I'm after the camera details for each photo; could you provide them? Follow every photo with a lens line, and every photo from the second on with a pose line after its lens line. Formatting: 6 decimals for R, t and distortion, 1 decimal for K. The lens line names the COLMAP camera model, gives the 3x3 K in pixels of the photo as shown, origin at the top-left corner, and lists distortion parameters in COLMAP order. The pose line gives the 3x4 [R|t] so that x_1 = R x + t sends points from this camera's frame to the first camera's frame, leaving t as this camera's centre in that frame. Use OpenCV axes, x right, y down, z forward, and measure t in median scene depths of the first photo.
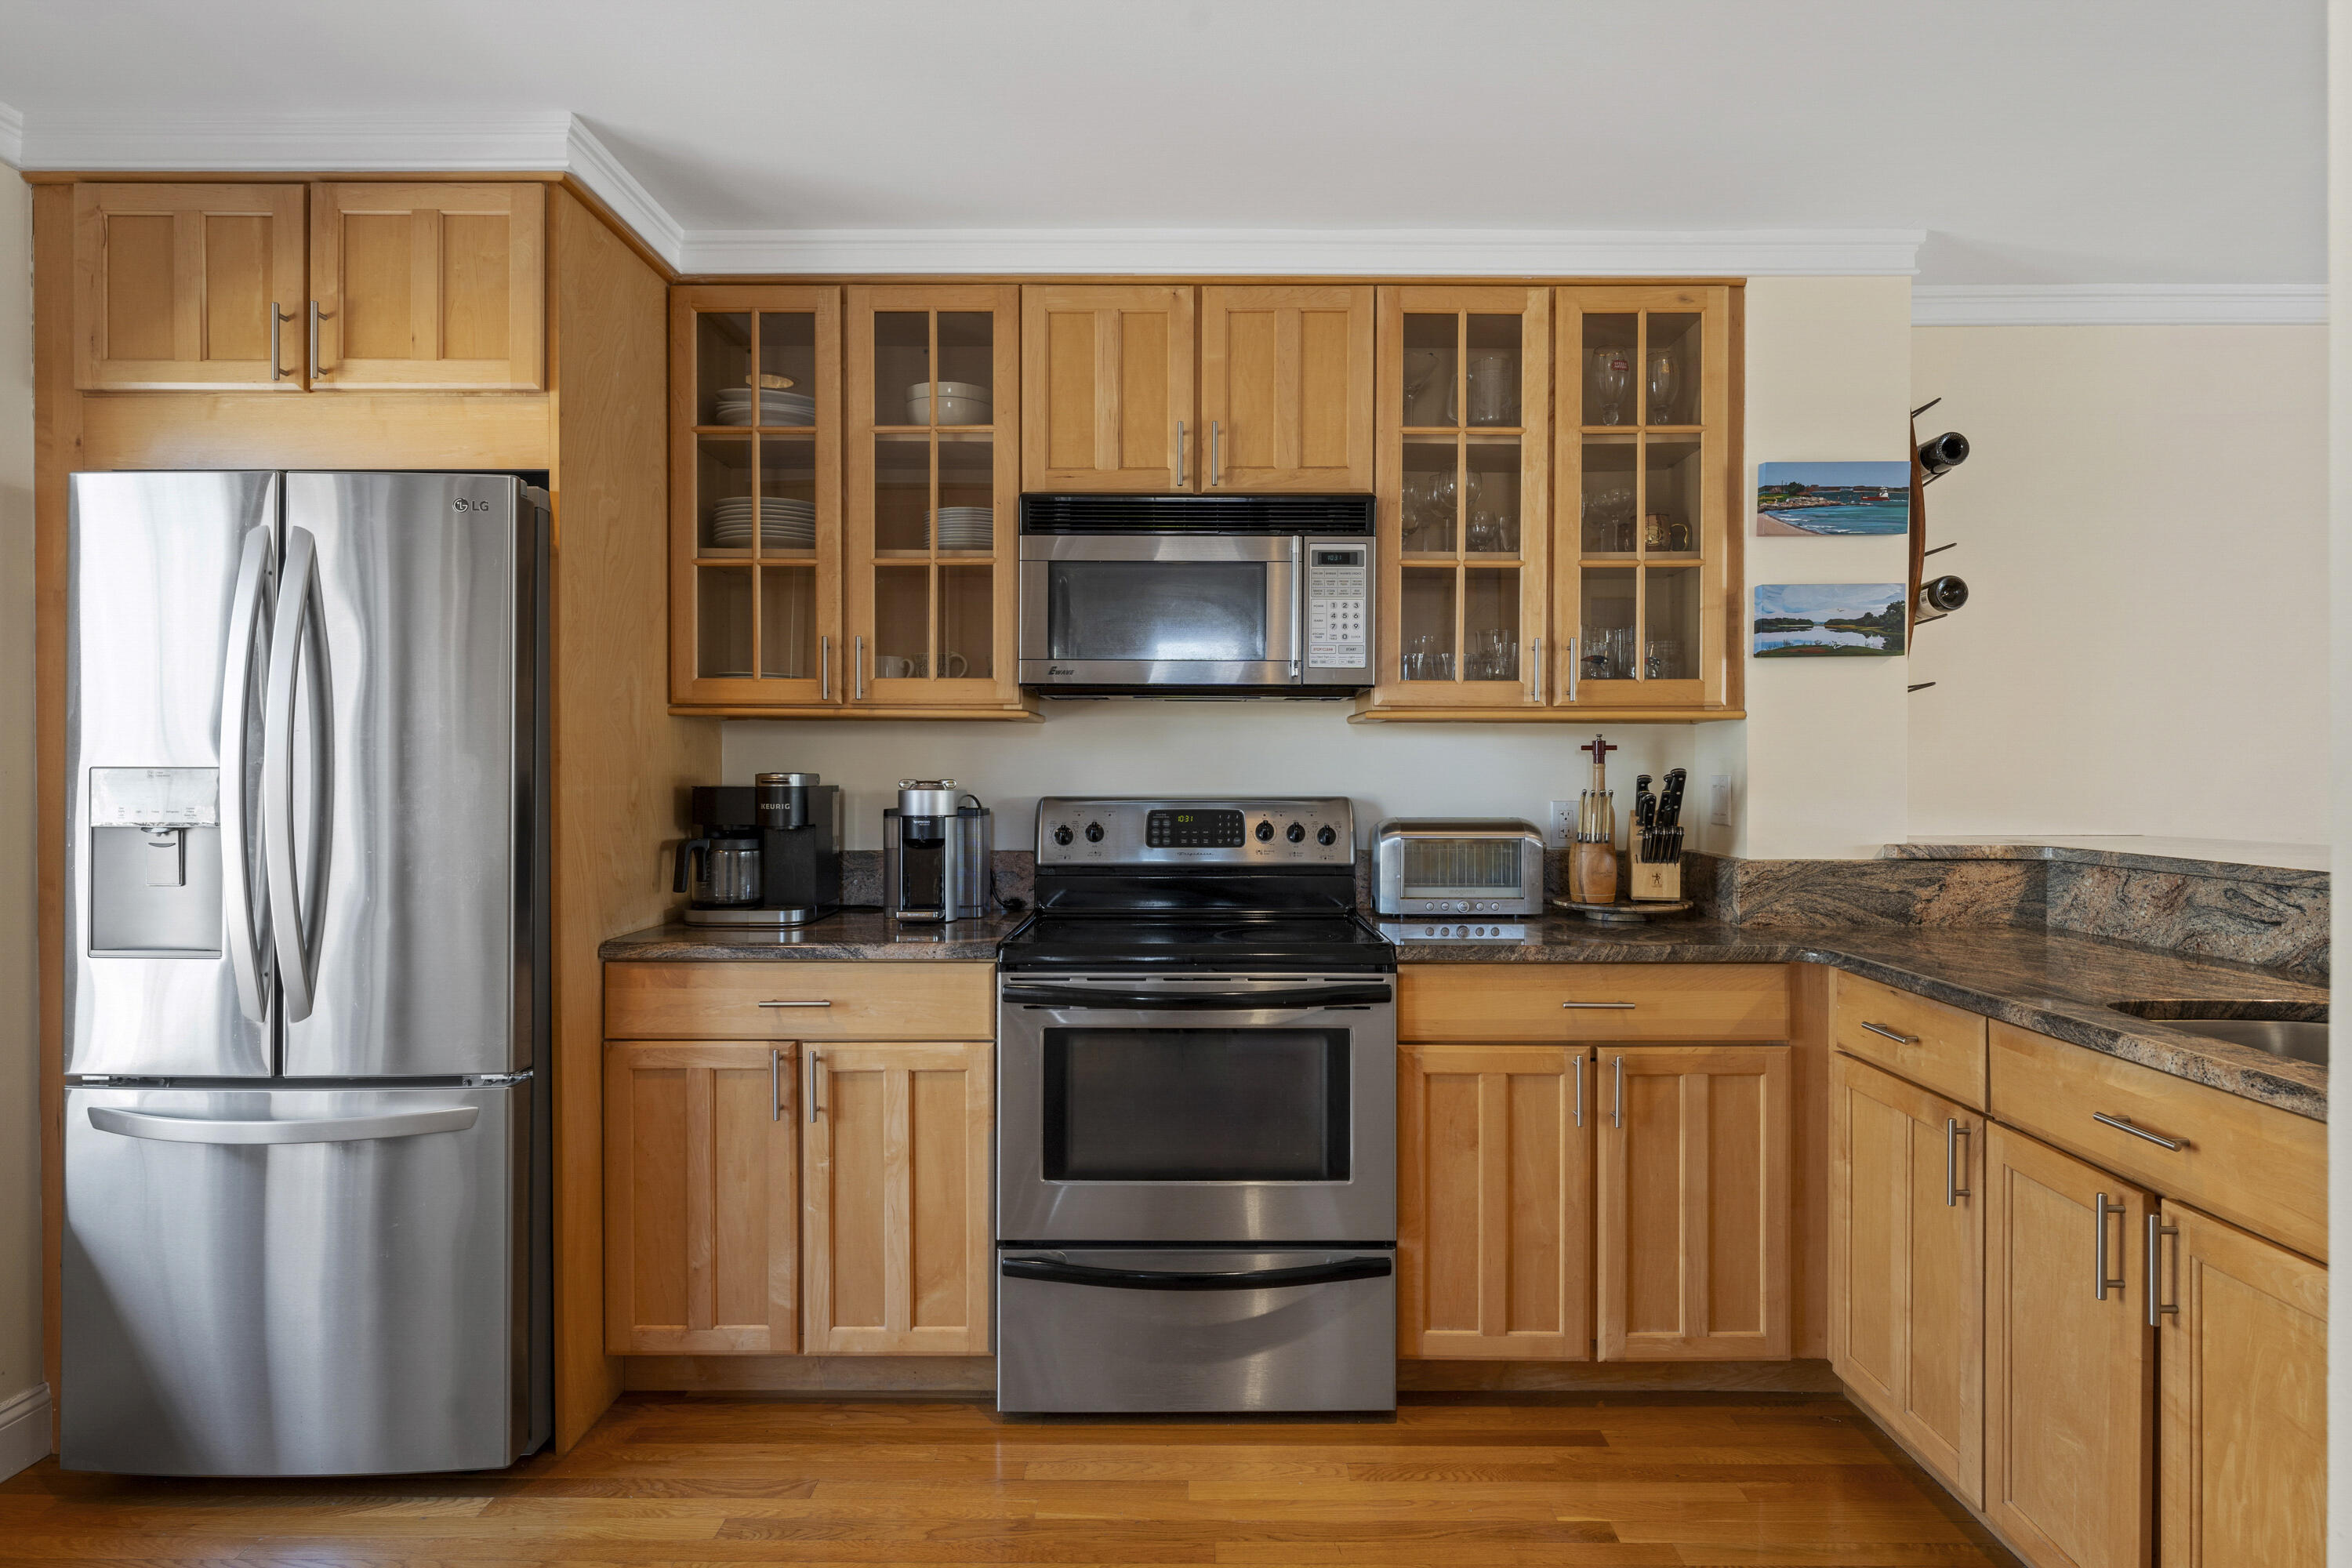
lens RADIAL K [[1243.3, 0, 1180.8], [0, 1243.3, 777.4], [0, 0, 1]] dist [-0.002872, -0.000578]
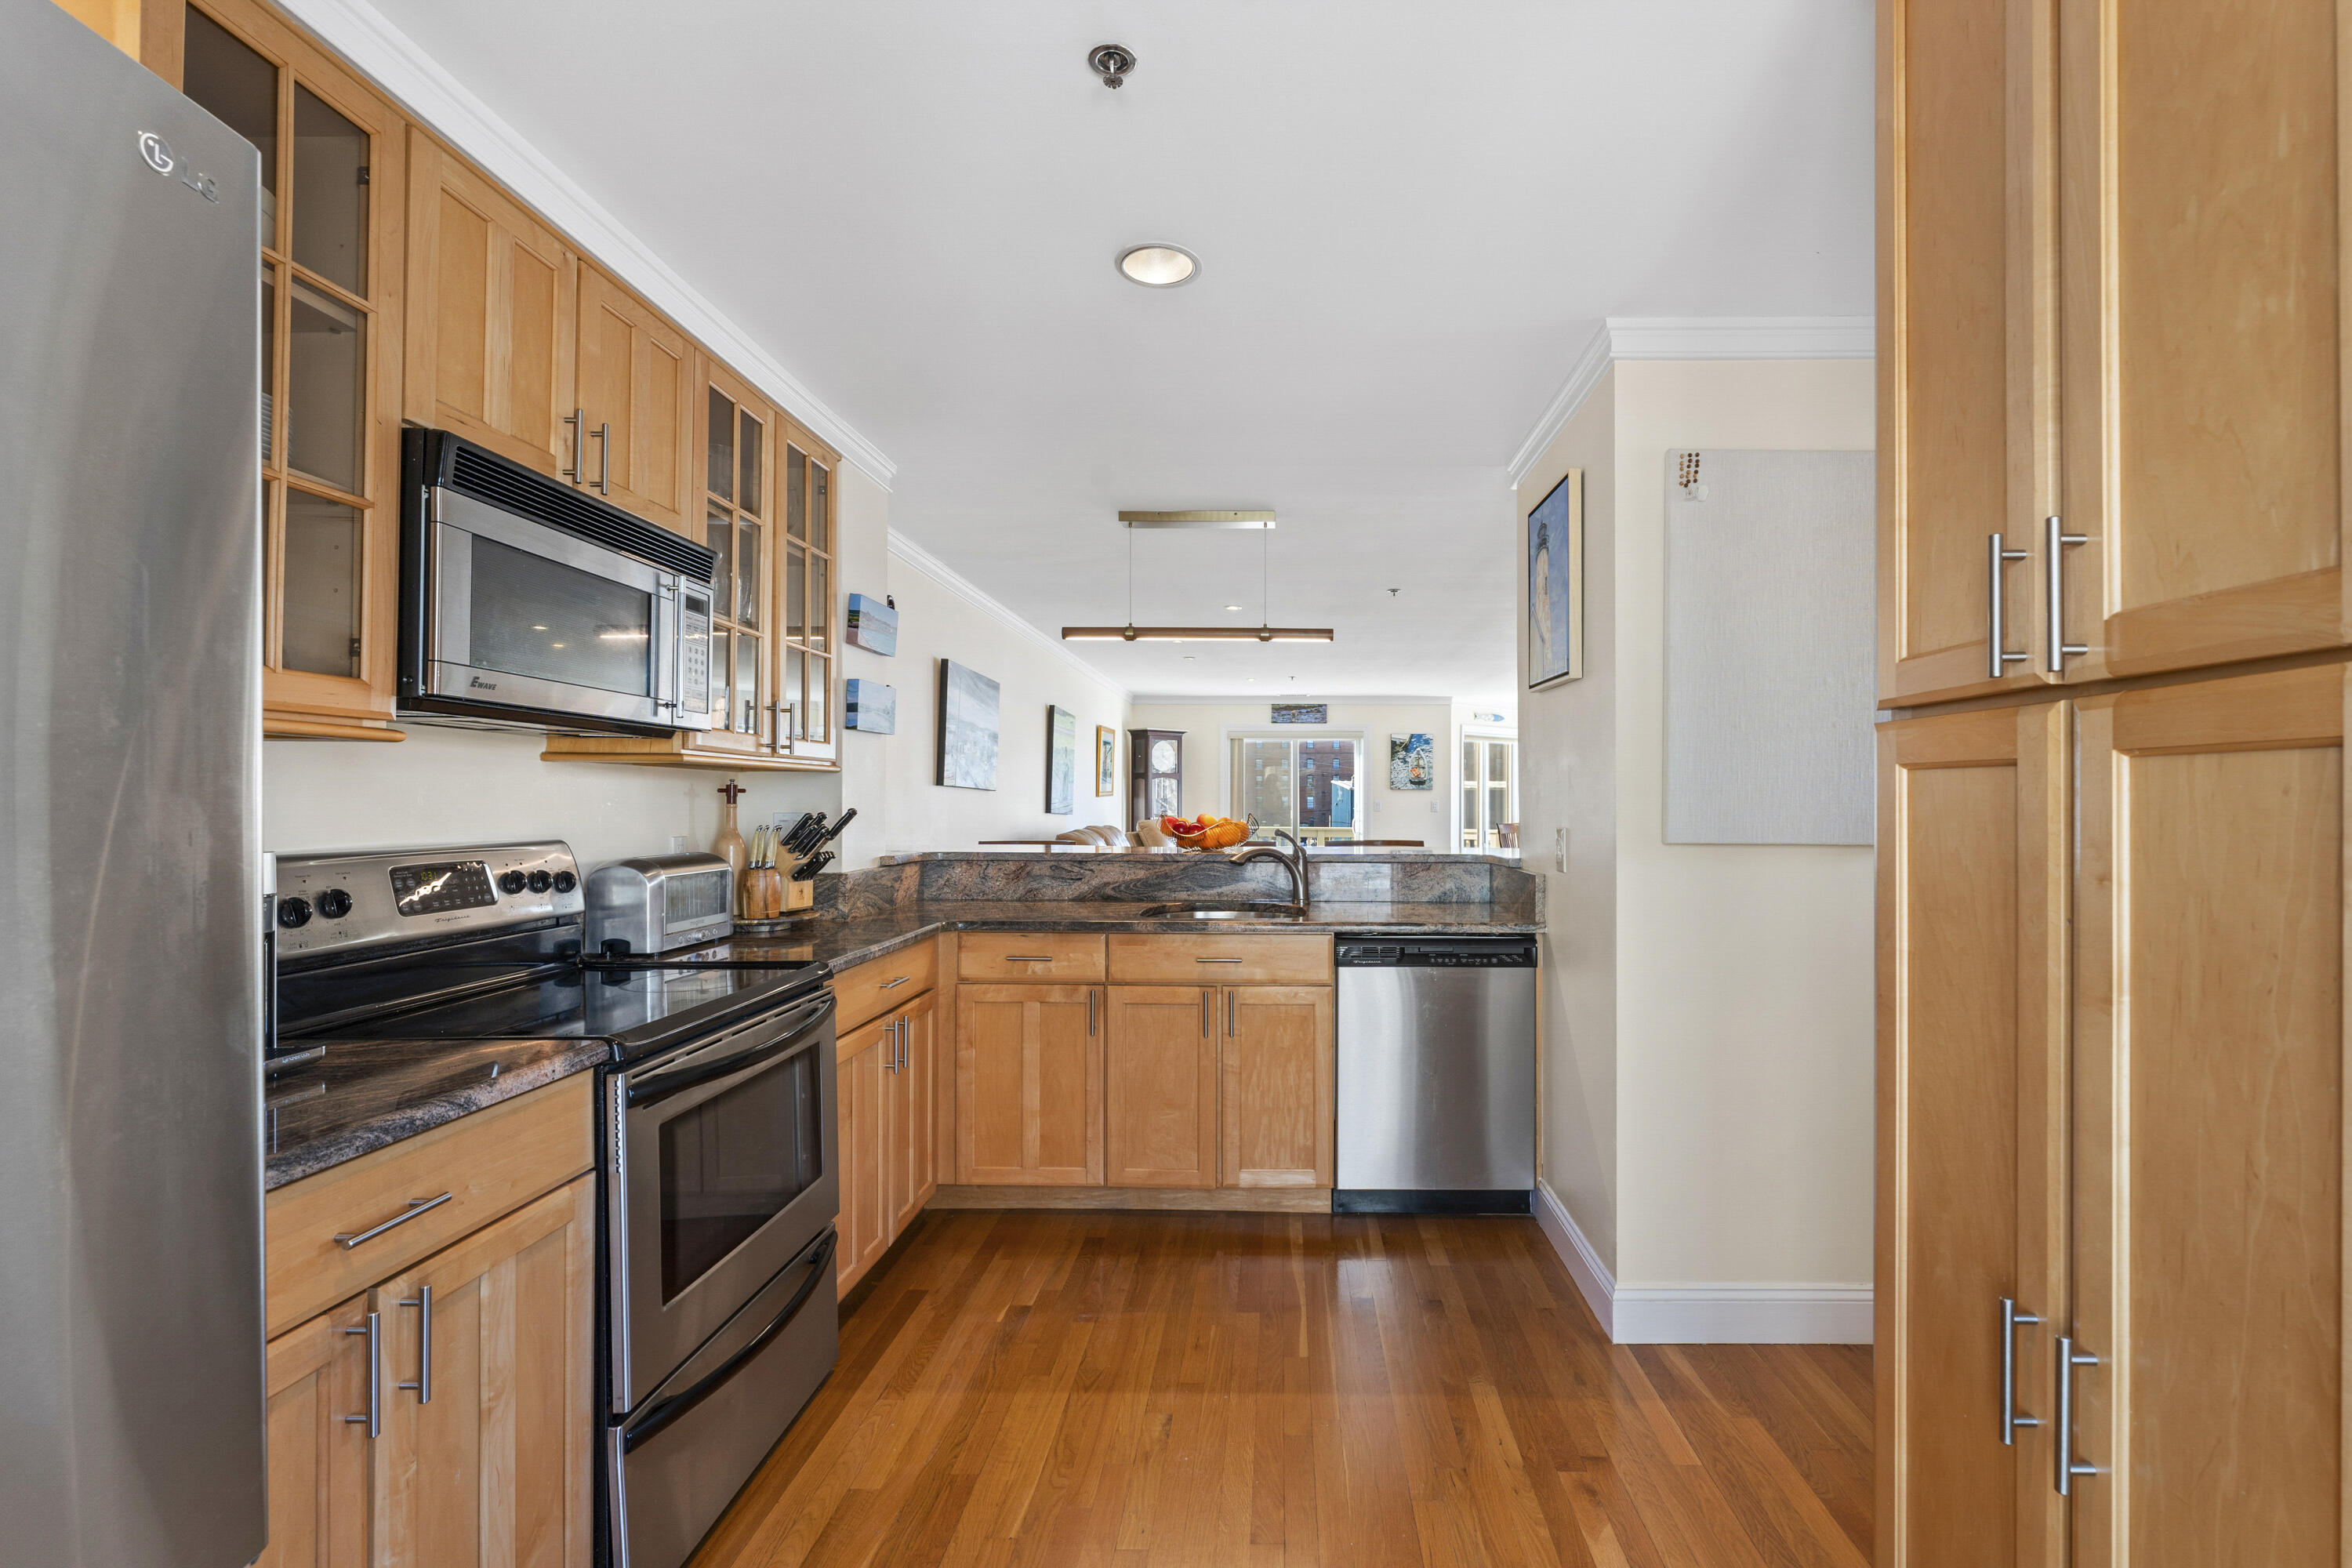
lens RADIAL K [[1031.2, 0, 1267.7], [0, 1031.2, 787.9], [0, 0, 1]] dist [-0.000880, -0.000333]
pose [[0.004525, 0.012444, 0.999912, -0.716503], [0.003190, 0.999917, -0.012459, -0.013554], [-0.999985, 0.003246, 0.004485, 0.523716]]
